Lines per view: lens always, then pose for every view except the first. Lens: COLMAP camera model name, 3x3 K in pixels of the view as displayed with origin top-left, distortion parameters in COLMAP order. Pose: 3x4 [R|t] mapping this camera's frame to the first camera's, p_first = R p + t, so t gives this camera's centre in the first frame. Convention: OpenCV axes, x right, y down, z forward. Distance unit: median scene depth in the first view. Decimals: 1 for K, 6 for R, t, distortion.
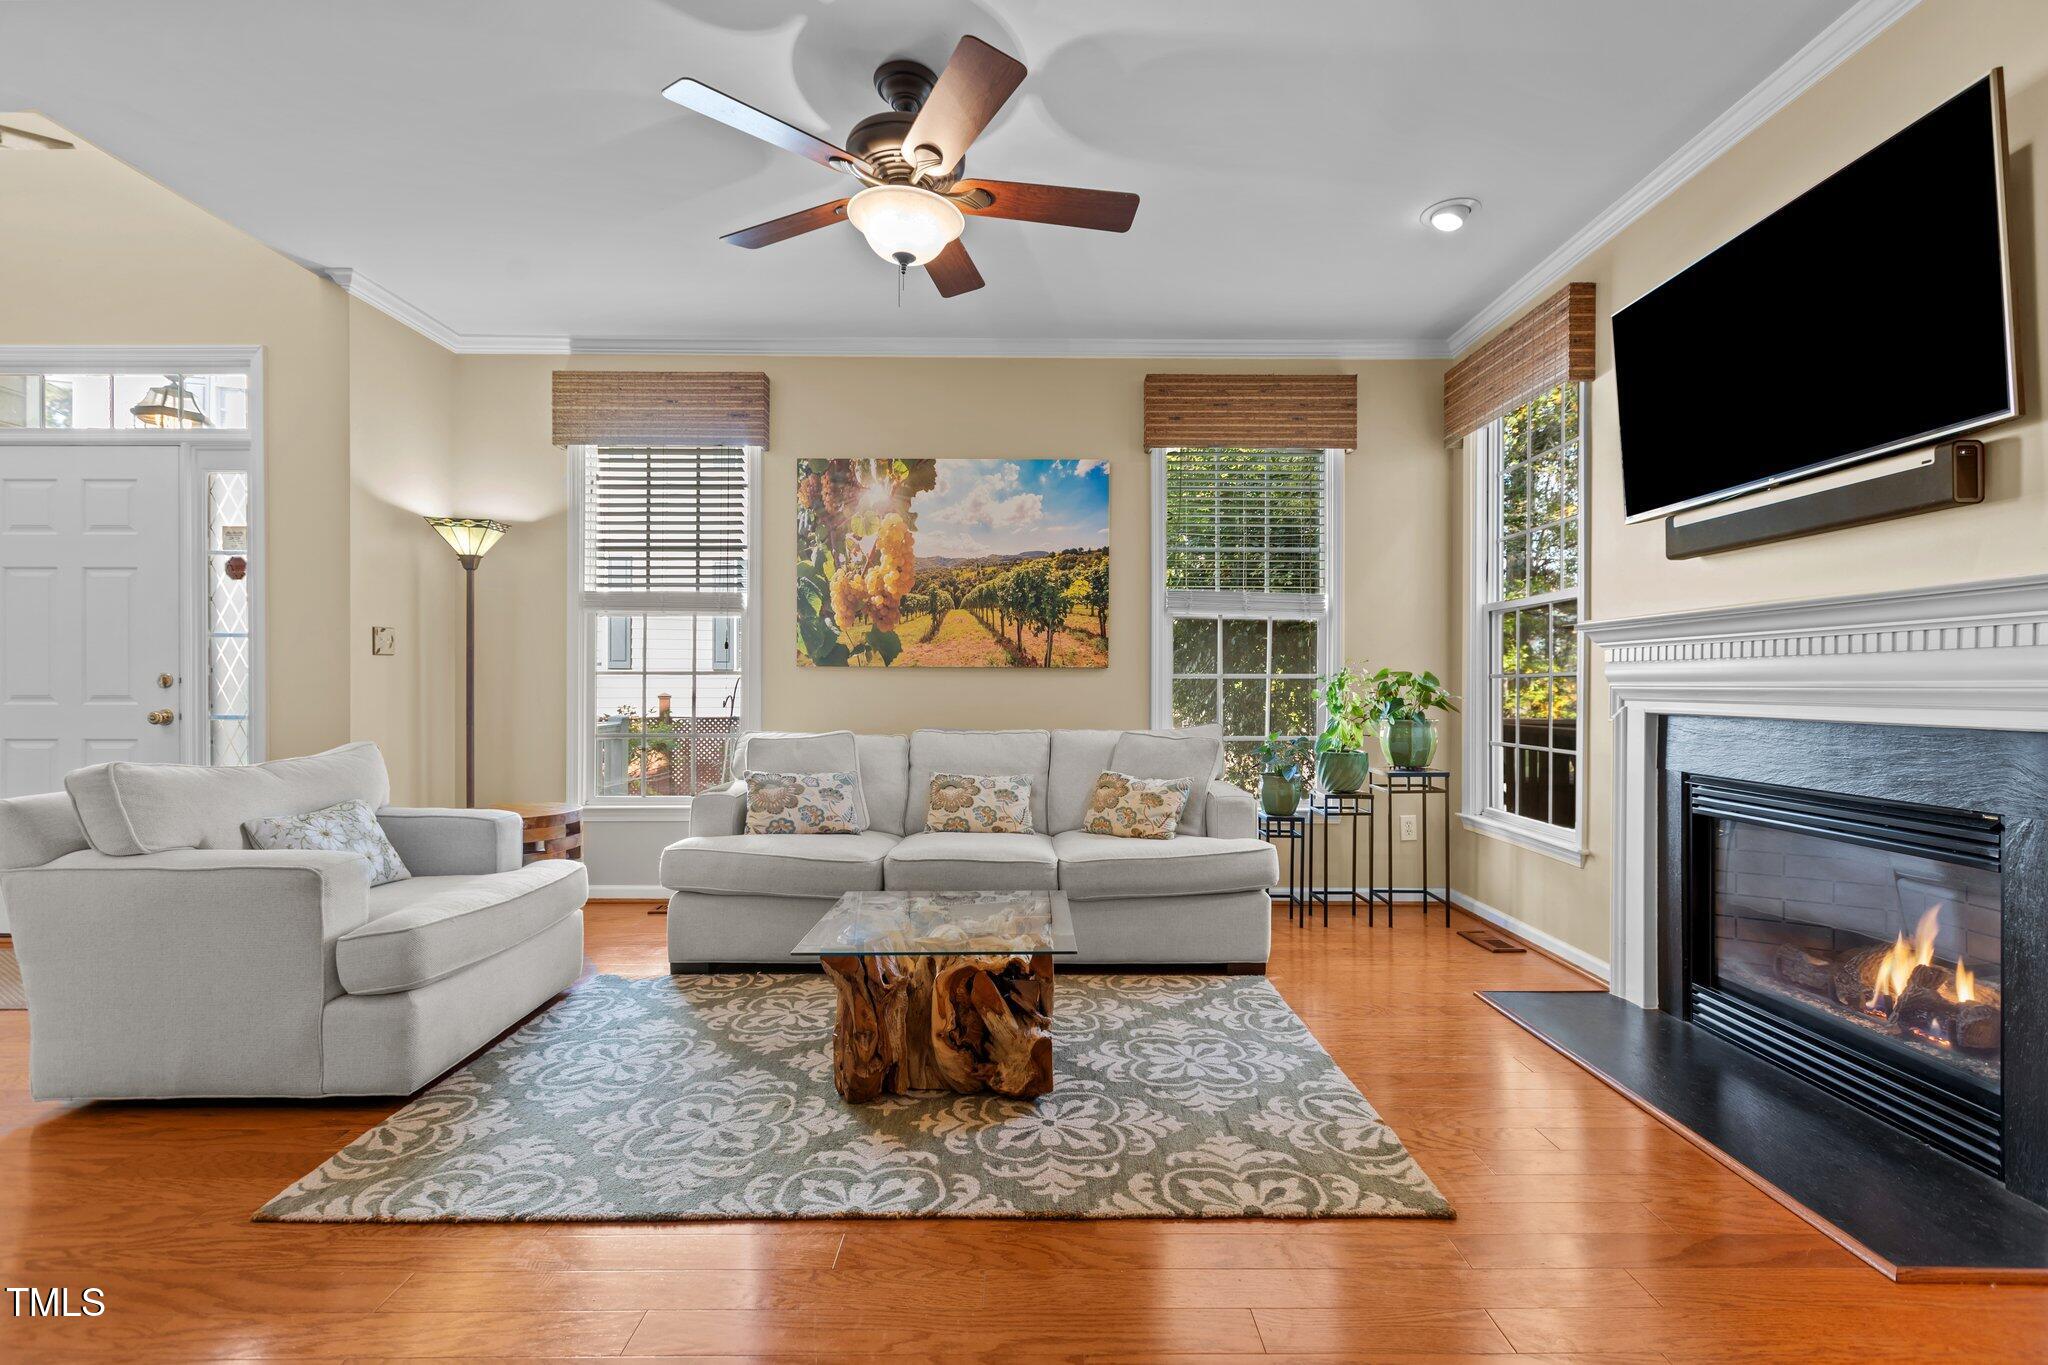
lens RADIAL K [[923.9, 0, 1030.0], [0, 923.9, 680.4], [0, 0, 1]] dist [0.001432, 0.000916]
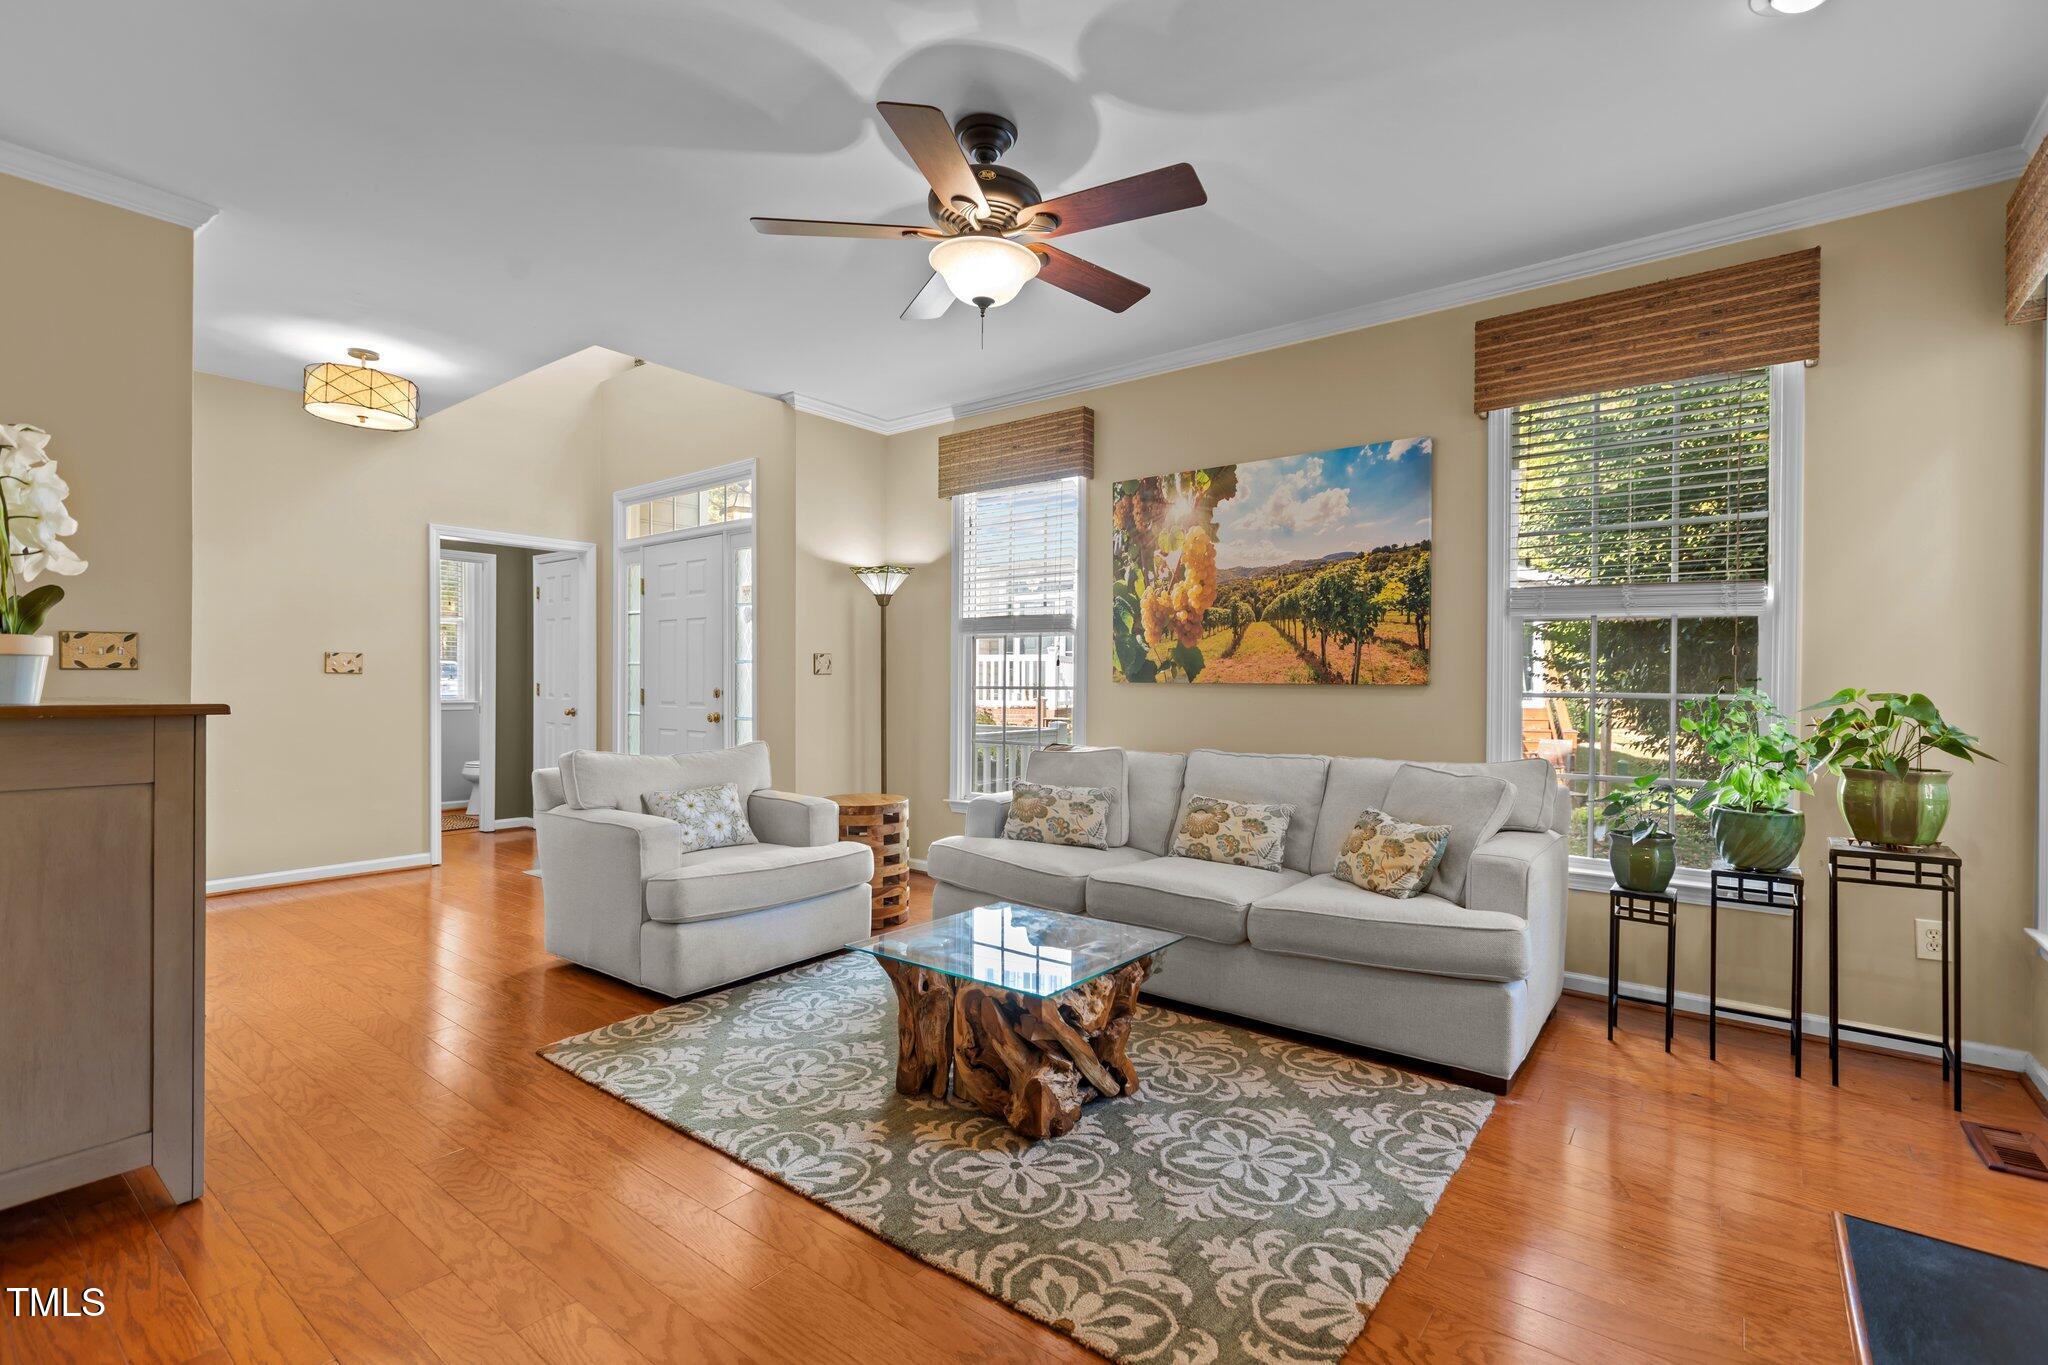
lens RADIAL K [[923.9, 0, 1027.4], [0, 923.9, 686.2], [0, 0, 1]] dist [0.001432, 0.000916]
pose [[0.786146, 0.004975, -0.618020, 0.377938], [-0.001265, 0.999978, 0.006440, -0.020856], [0.618039, -0.004281, 0.786136, 0.143917]]
